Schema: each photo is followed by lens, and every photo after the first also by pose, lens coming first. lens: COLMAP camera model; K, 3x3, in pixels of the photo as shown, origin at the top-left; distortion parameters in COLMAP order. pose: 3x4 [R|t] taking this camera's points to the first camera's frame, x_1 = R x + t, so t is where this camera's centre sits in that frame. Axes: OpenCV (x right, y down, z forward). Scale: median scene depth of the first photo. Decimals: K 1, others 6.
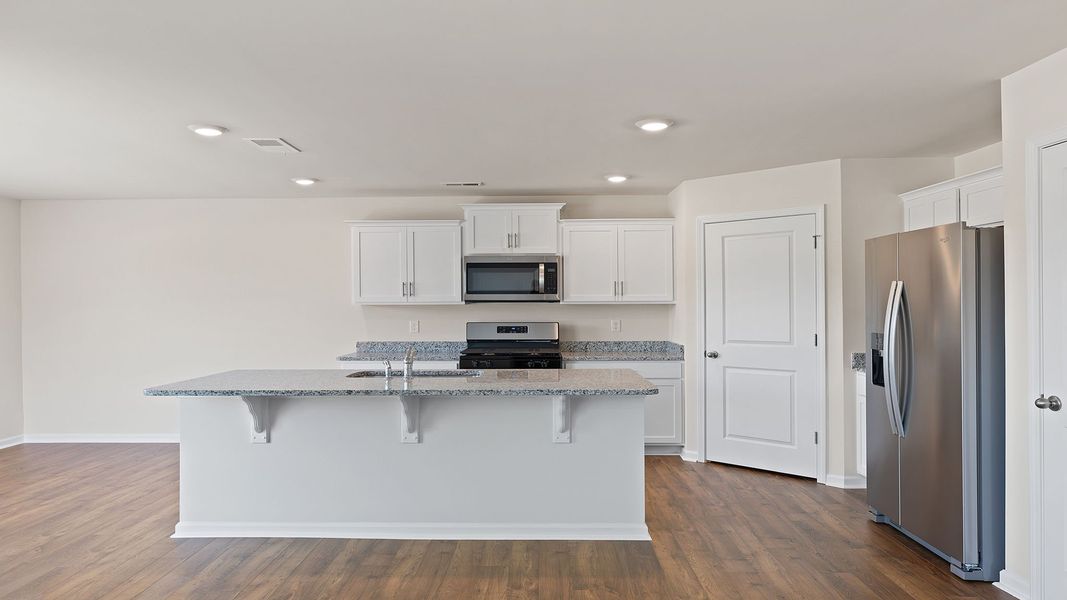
lens RADIAL K [[739.7, 0, 531.9], [0, 739.7, 299.3], [0, 0, 1]] dist [0.008084, 0.001746]
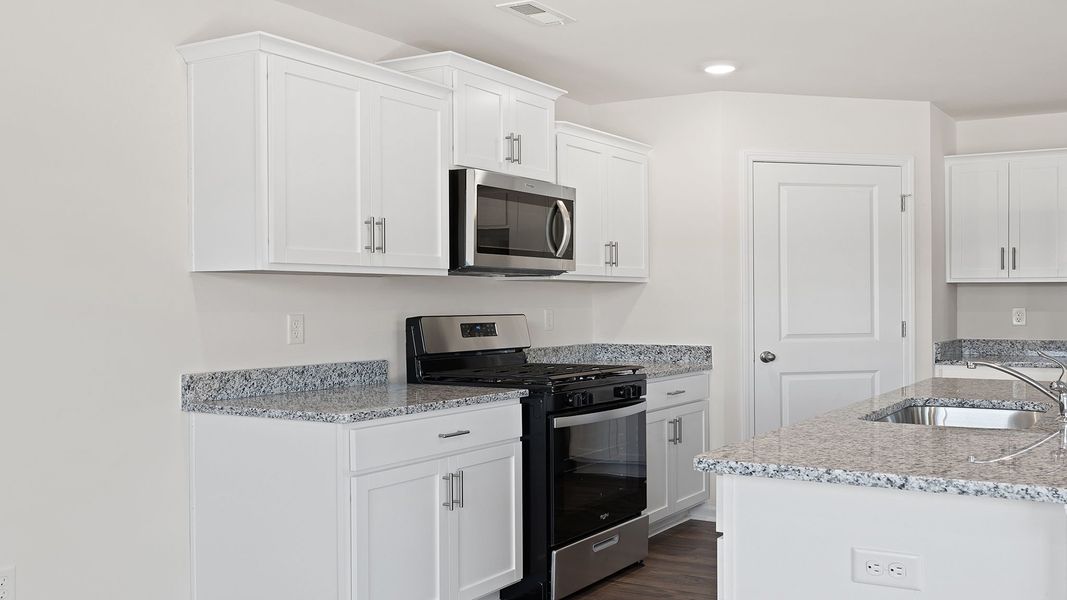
lens RADIAL K [[1061.7, 0, 529.4], [0, 1061.7, 296.3], [0, 0, 1]] dist [0.010099, 0.000000]
pose [[0.499899, 0.006005, 0.866063, -0.705556], [-0.005263, 0.999979, -0.003896, 0.024460], [-0.866068, -0.002611, 0.499920, 0.710728]]
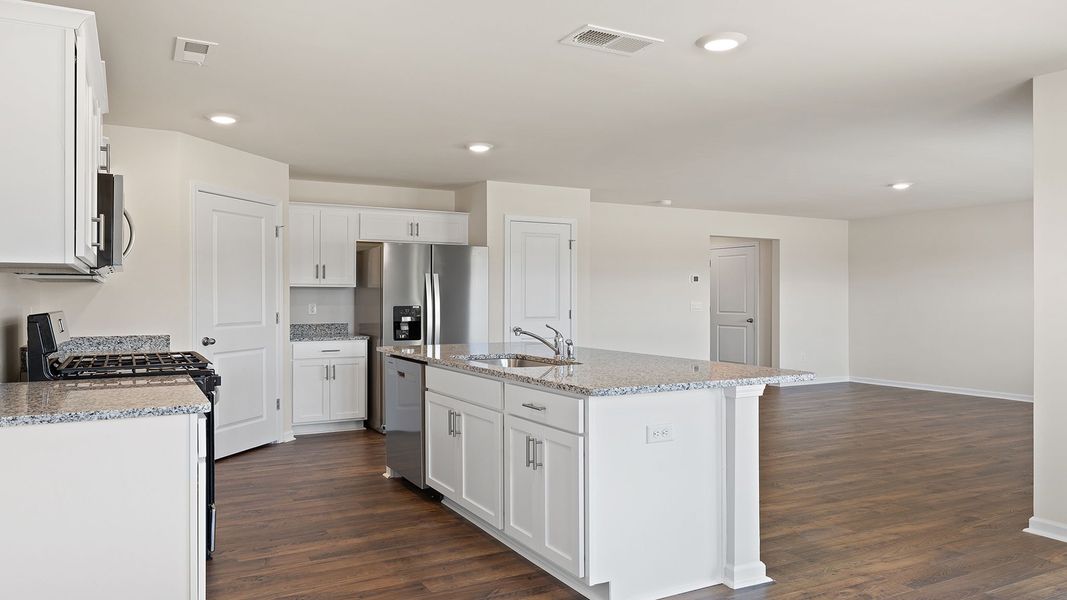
lens RADIAL K [[739.7, 0, 526.3], [0, 739.7, 295.2], [0, 0, 1]] dist [0.008084, 0.001746]
pose [[-0.491425, 0.008642, 0.870877, -0.714971], [-0.001075, 0.999944, -0.010530, 0.028631], [-0.870919, -0.006111, -0.491388, 1.111536]]
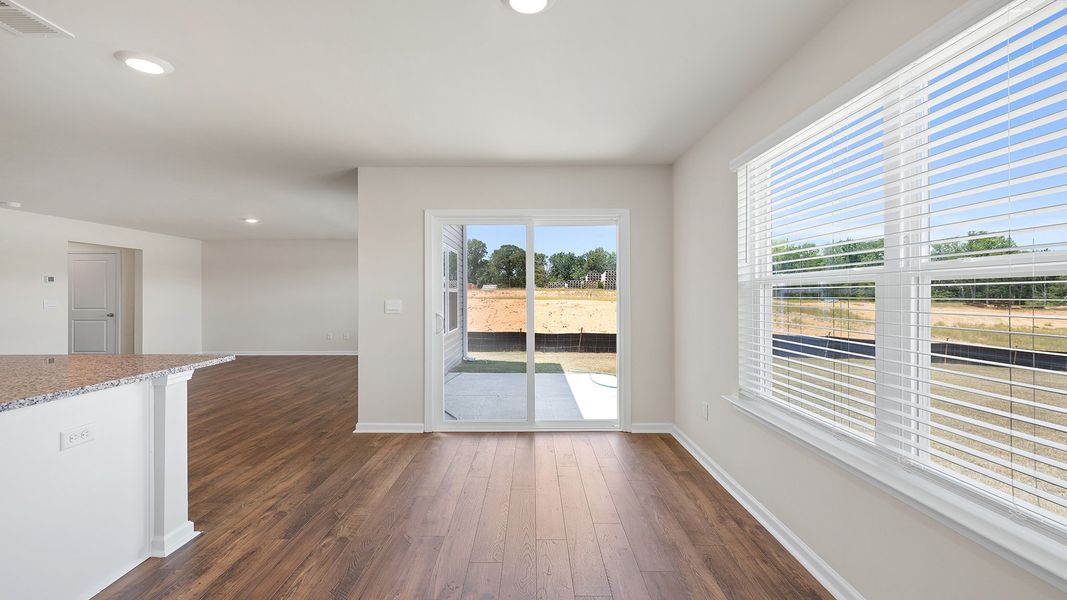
lens RADIAL K [[449.7, 0, 526.5], [0, 449.7, 293.0], [0, 0, 1]] dist [0.002941, -0.000435]
pose [[-0.999913, 0.008961, -0.009722, -0.615414], [0.009041, 0.999925, -0.008244, 0.027906], [0.009648, -0.008331, -0.999919, 1.085932]]
